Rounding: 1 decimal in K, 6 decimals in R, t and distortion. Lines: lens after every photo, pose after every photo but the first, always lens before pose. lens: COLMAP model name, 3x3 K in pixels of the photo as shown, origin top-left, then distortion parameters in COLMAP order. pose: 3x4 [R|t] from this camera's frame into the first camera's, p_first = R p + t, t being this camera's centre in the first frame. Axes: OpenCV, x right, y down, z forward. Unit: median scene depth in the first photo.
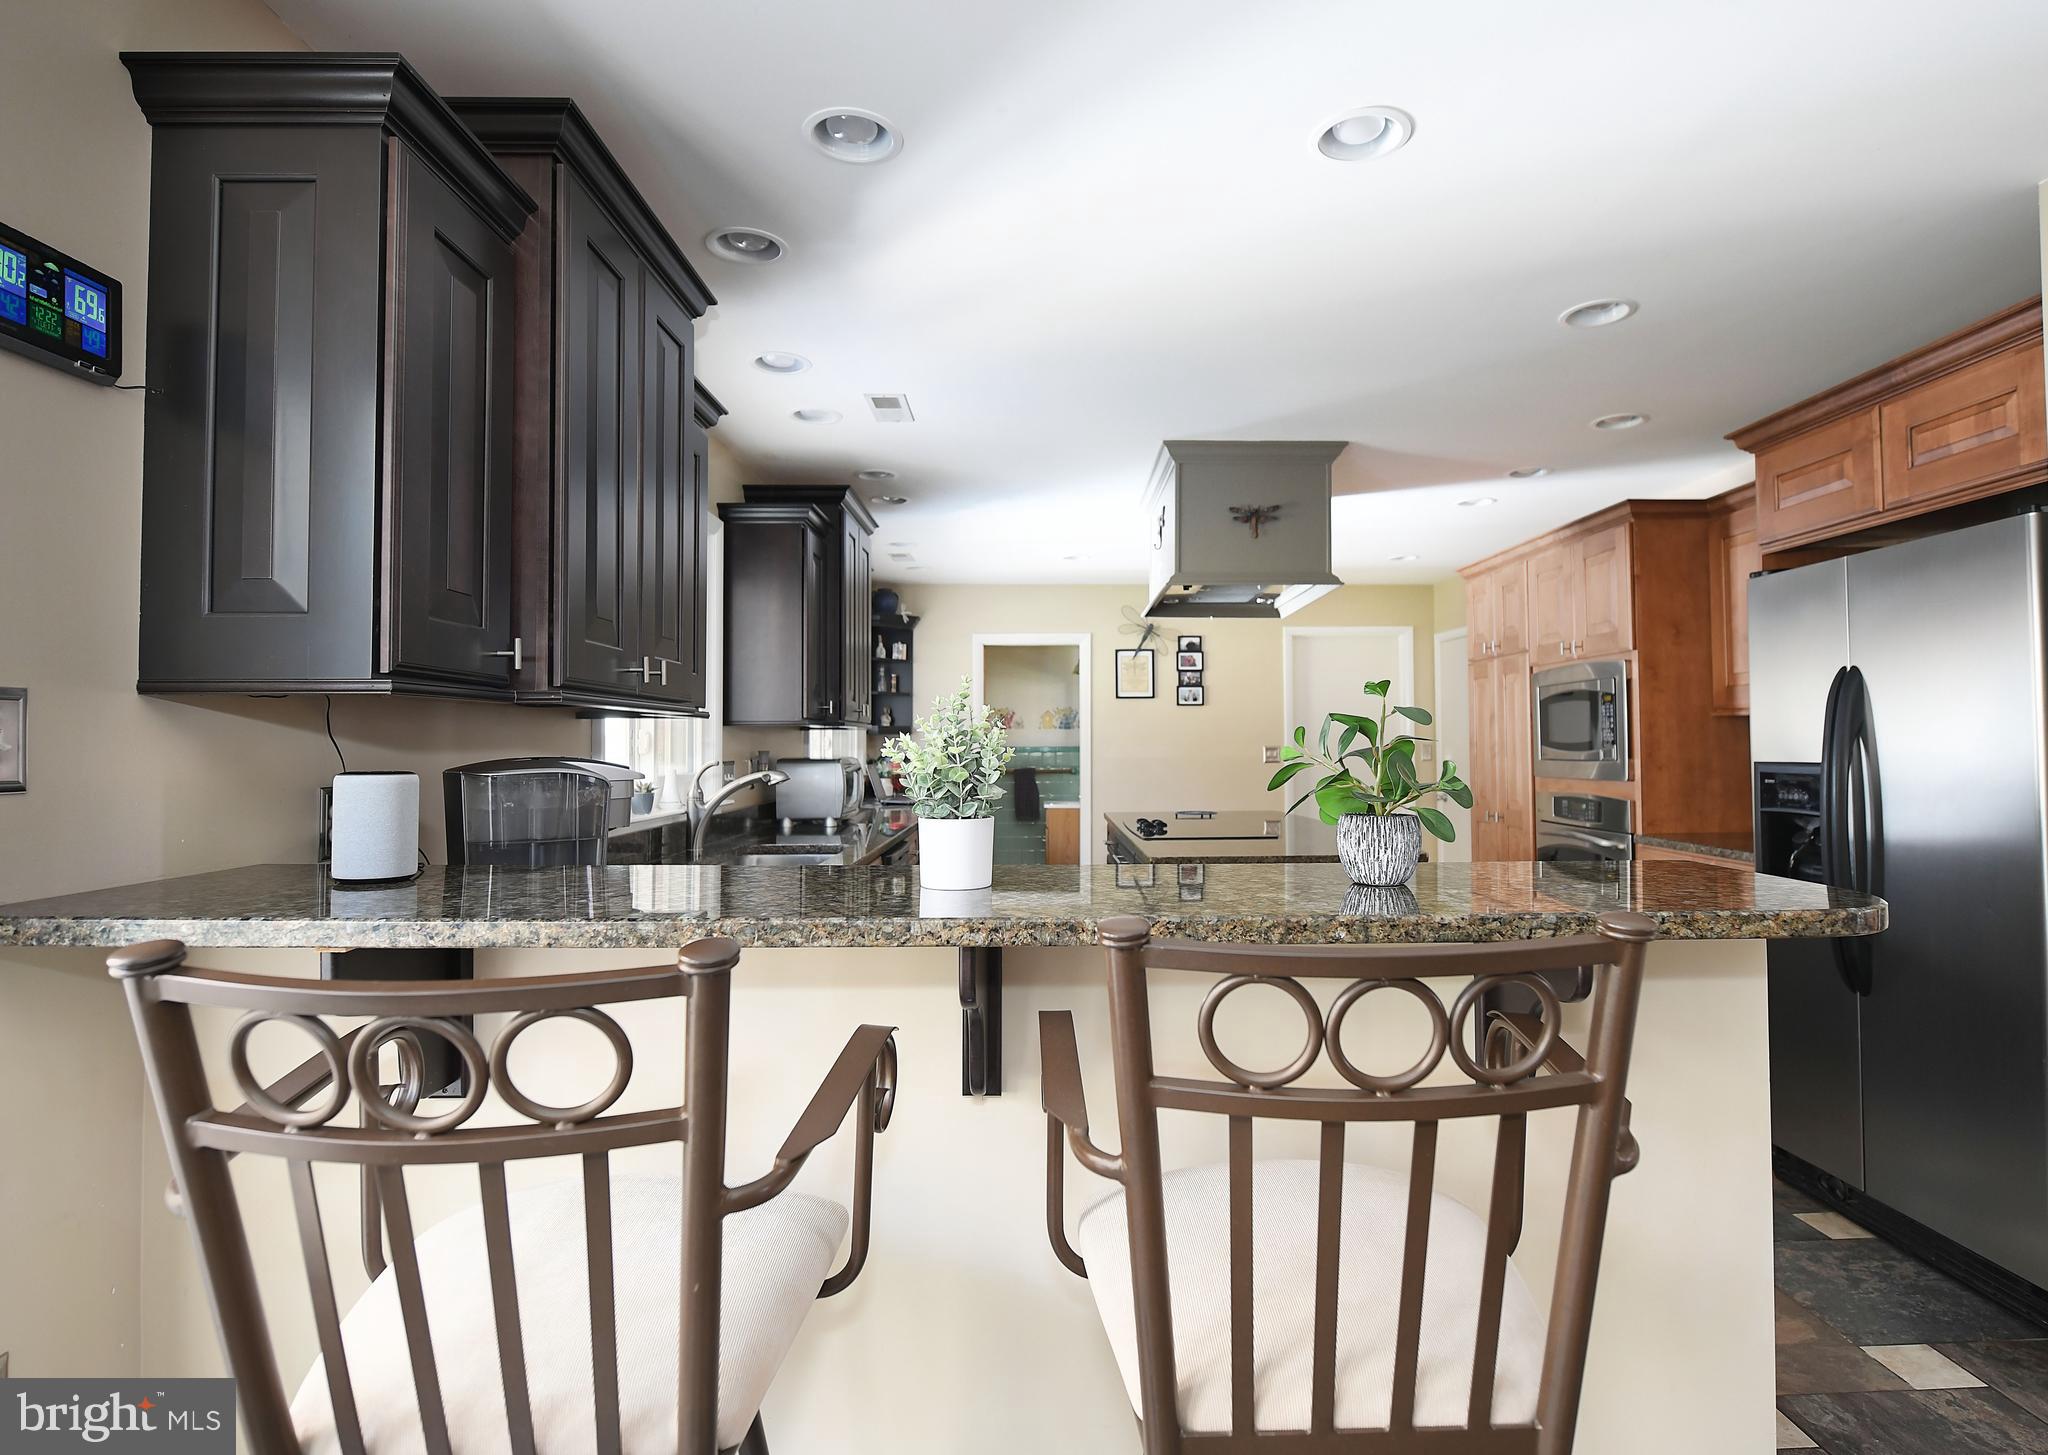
lens RADIAL K [[1049.3, 0, 1054.3], [0, 1049.3, 710.0], [0, 0, 1]] dist [-0.004844, -0.002651]
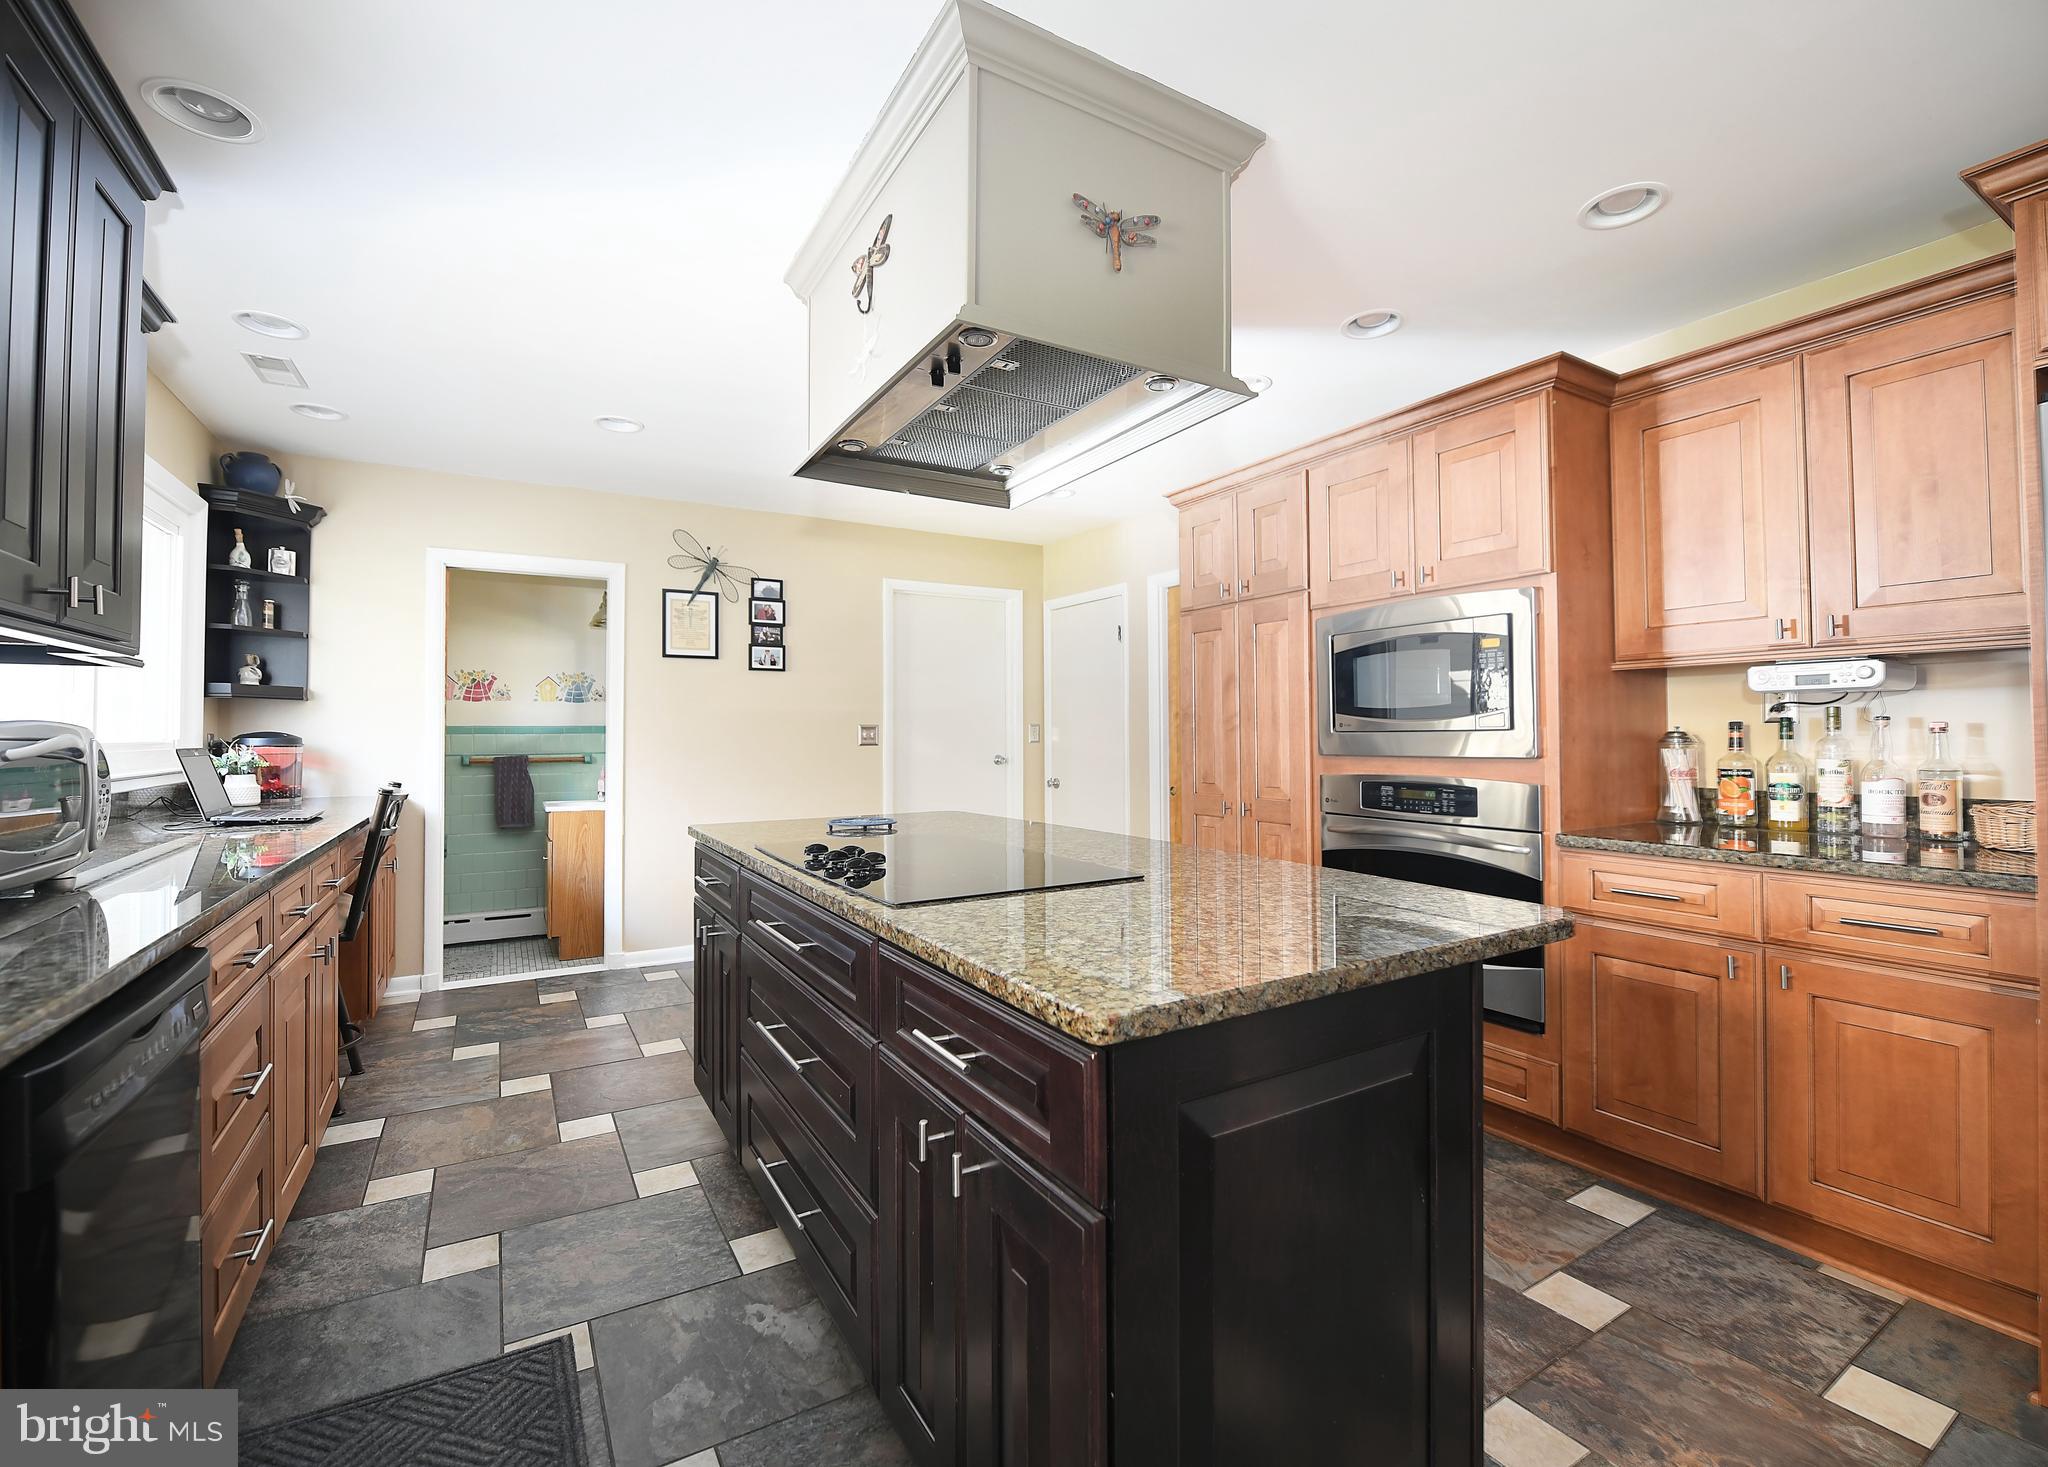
lens RADIAL K [[892.8, 0, 1027.1], [0, 892.8, 719.5], [0, 0, 1]] dist [-0.018048, 0.000126]
pose [[0.868643, 0.011165, 0.495313, -0.043231], [-0.016683, 0.999838, 0.006721, 0.039177], [-0.495157, -0.014101, 0.868689, 0.580050]]
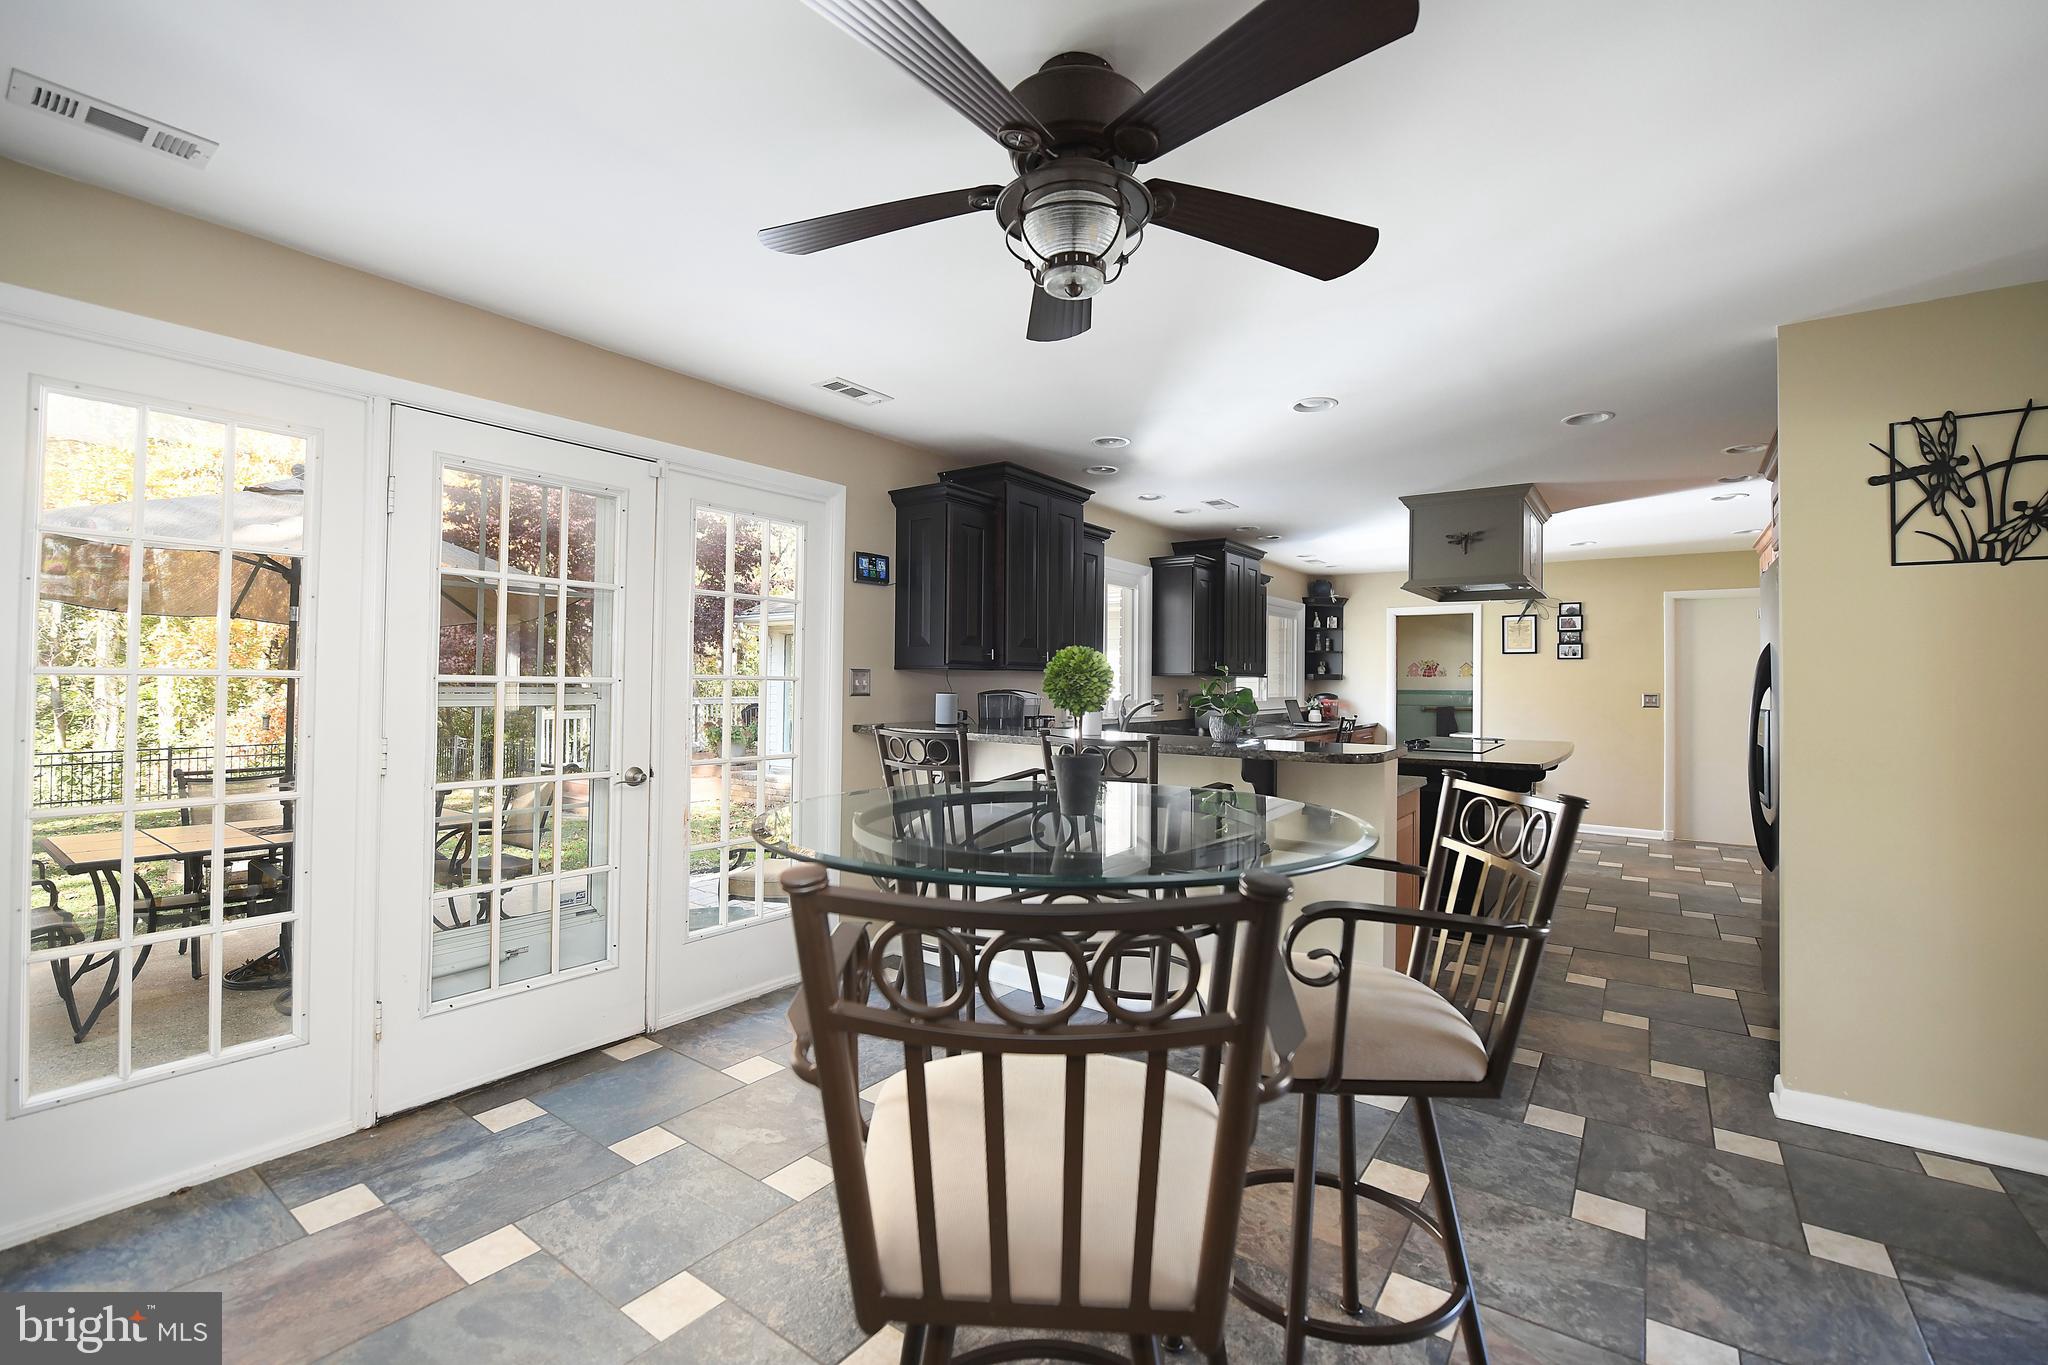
lens RADIAL K [[867.1, 0, 1031.6], [0, 867.1, 665.4], [0, 0, 1]] dist [-0.007798, -0.001365]
pose [[0.801475, 0.000384, -0.598028, 0.385807], [0.005920, 0.999946, 0.008576, -0.015716], [0.597999, -0.010414, 0.801429, -0.332417]]
